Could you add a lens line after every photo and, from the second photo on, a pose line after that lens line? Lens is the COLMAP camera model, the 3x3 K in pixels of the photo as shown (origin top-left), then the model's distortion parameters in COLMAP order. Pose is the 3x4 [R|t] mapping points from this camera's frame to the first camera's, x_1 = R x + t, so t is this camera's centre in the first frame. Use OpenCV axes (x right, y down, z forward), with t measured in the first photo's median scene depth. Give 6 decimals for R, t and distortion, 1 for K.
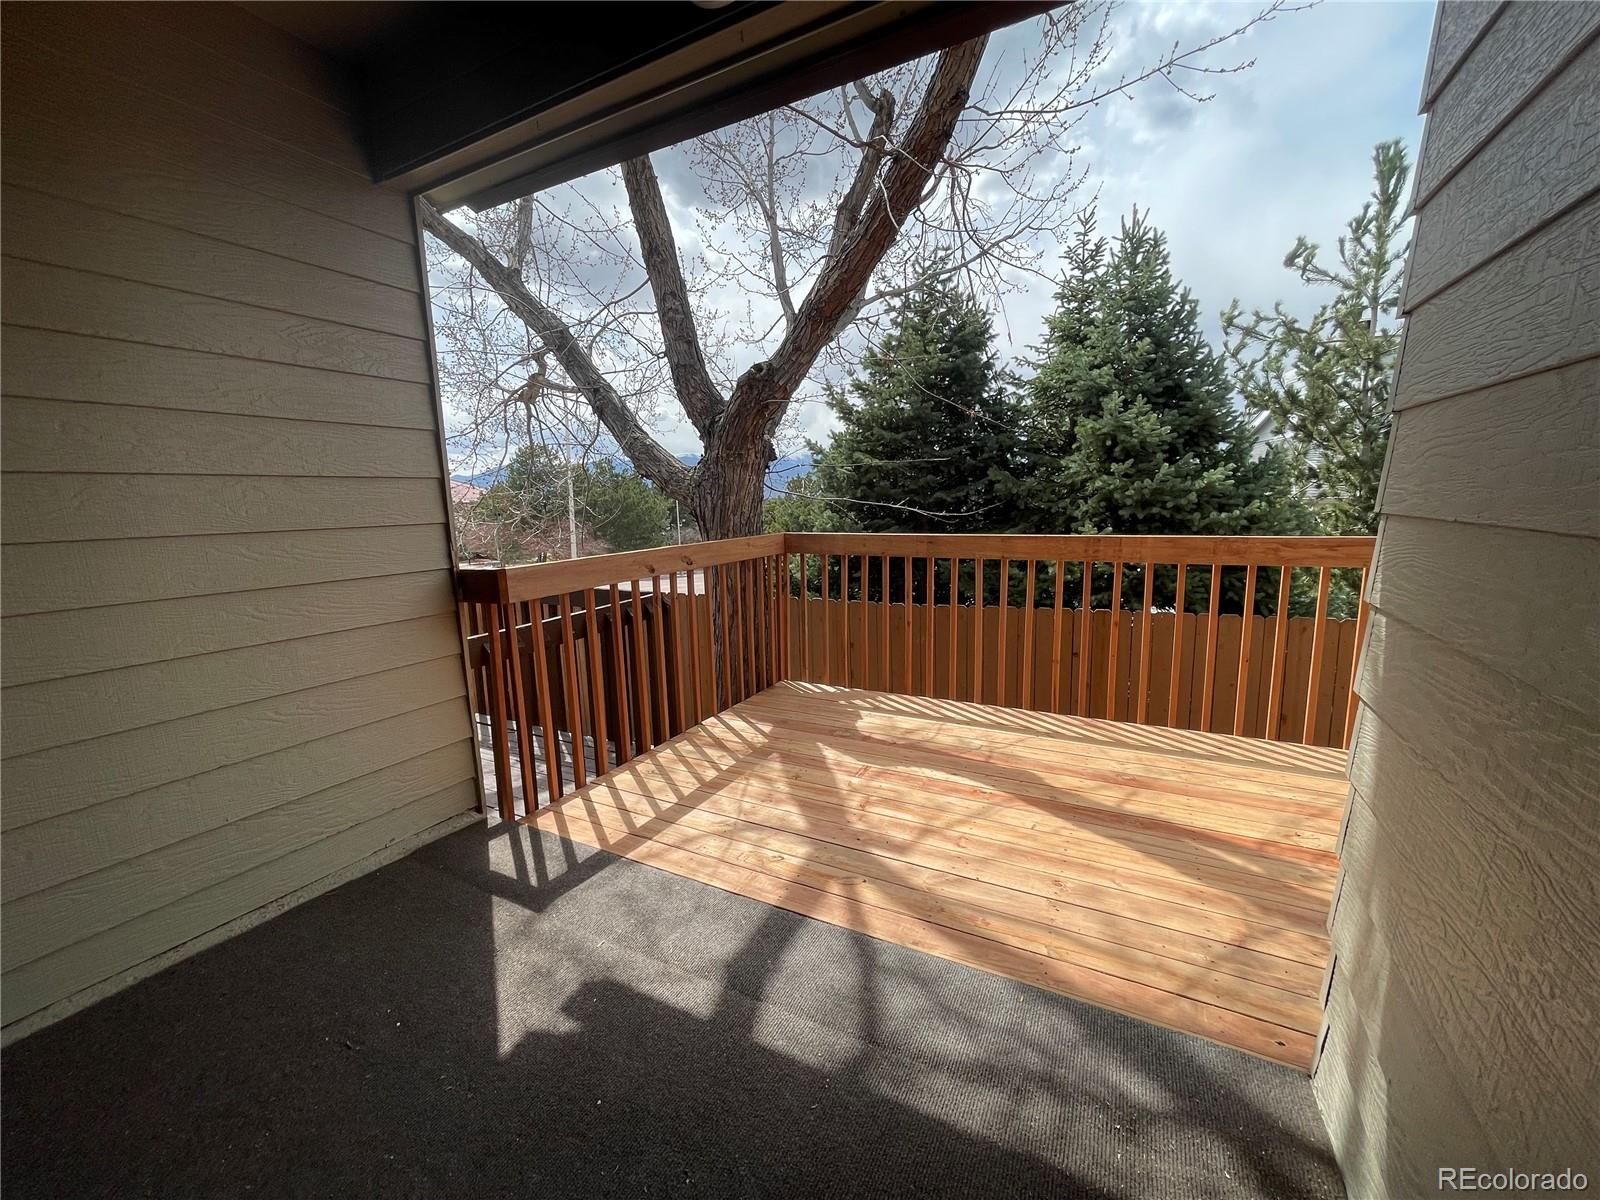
lens RADIAL K [[647.0, 0, 800.0], [0, 647.0, 600.0], [0, 0, 1]] dist [-0.005529, 0.003713]
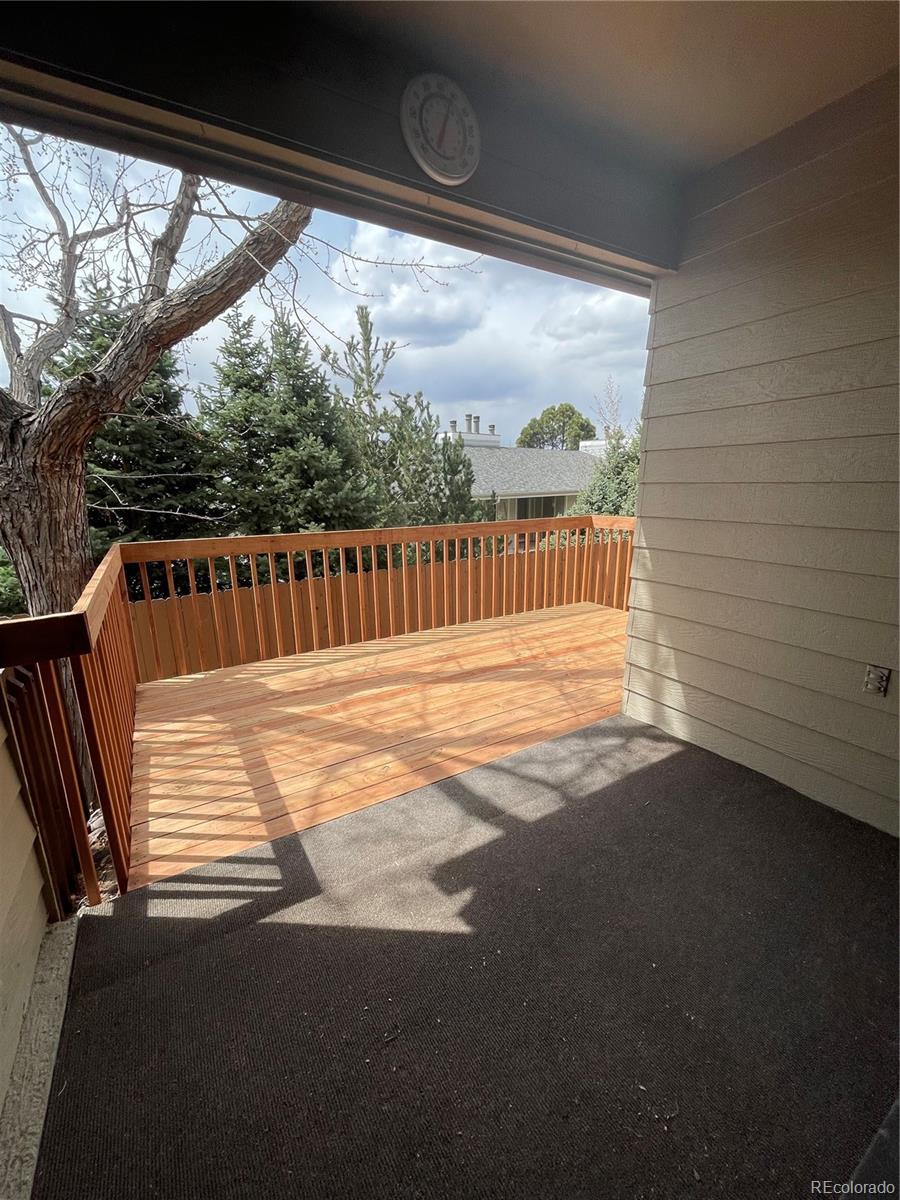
lens RADIAL K [[485.2, 0, 450.0], [0, 485.2, 600.0], [0, 0, 1]] dist [-0.005529, 0.003713]
pose [[0.514806, -0.181426, 0.837890, -0.590070], [0.140732, 0.981977, 0.126157, -0.057071], [-0.845677, 0.052972, 0.531060, 0.222923]]
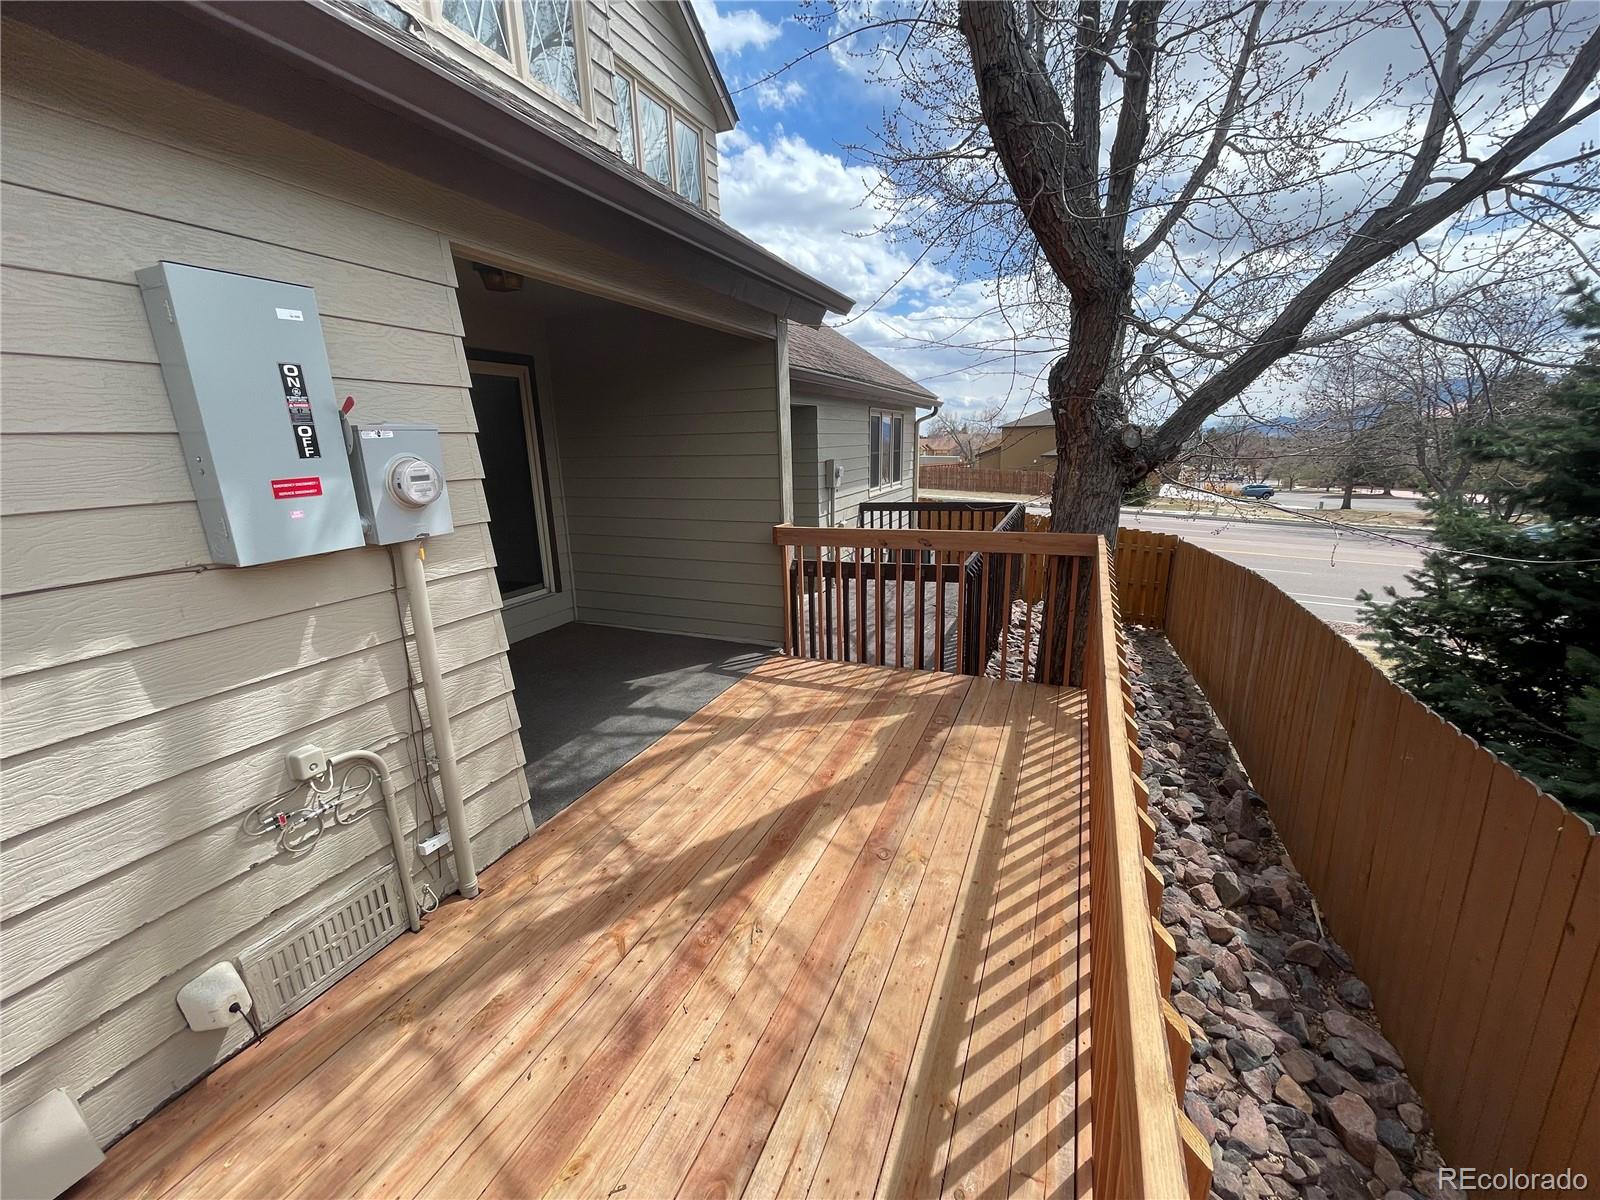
lens RADIAL K [[647.0, 0, 800.0], [0, 647.0, 600.0], [0, 0, 1]] dist [-0.005529, 0.003713]
pose [[0.087522, 0.268097, -0.959408, 1.210427], [-0.131284, 0.957808, 0.255673, -0.280434], [0.987474, 0.103578, 0.119026, 0.691601]]
